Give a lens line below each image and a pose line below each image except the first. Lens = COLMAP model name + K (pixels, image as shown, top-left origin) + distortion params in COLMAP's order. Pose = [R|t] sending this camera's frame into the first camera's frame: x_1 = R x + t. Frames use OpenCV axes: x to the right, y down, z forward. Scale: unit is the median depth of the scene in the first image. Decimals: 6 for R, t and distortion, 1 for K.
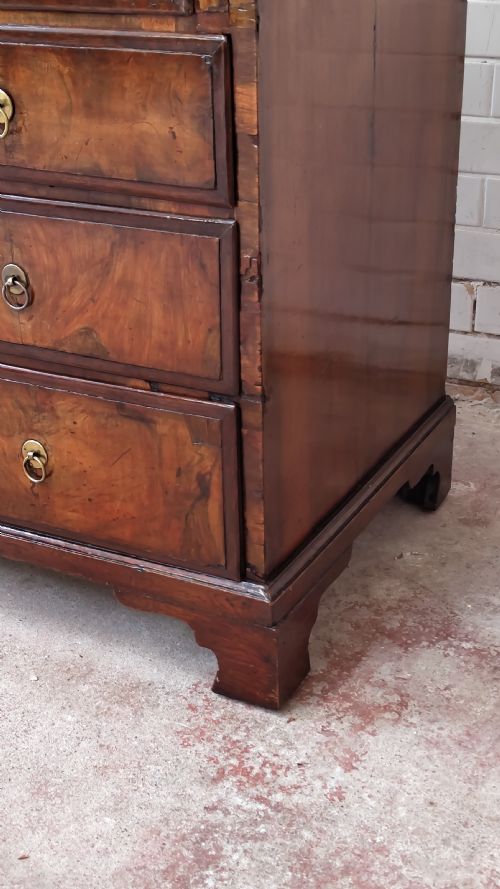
lens RADIAL K [[1231.0, 0, 239.6], [0, 1231.0, 458.8], [0, 0, 1]] dist [0.137107, -0.573005]
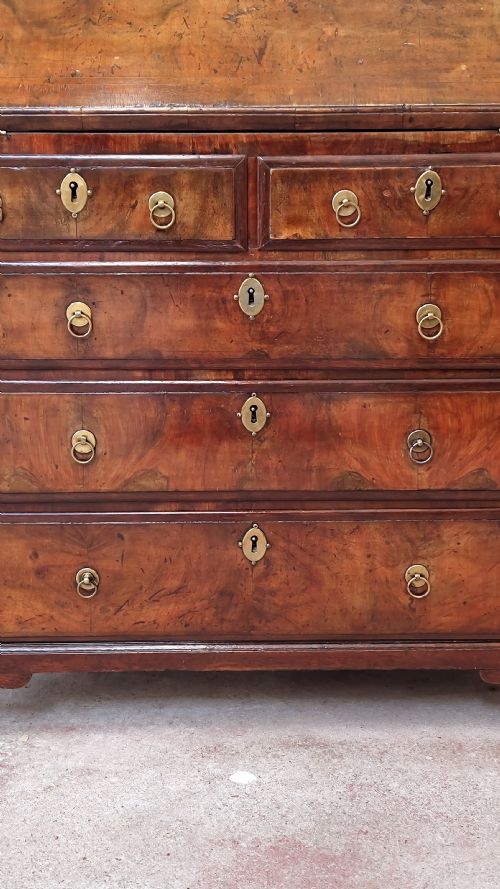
lens RADIAL K [[1242.2, 0, 250.0], [0, 1242.2, 444.5], [0, 0, 1]] dist [0.027908, -0.101919]
pose [[0.884542, -0.109676, 0.453384, -0.964876], [0.189081, 0.972836, -0.133558, 0.003305], [-0.426420, 0.203864, 0.881252, -0.105093]]
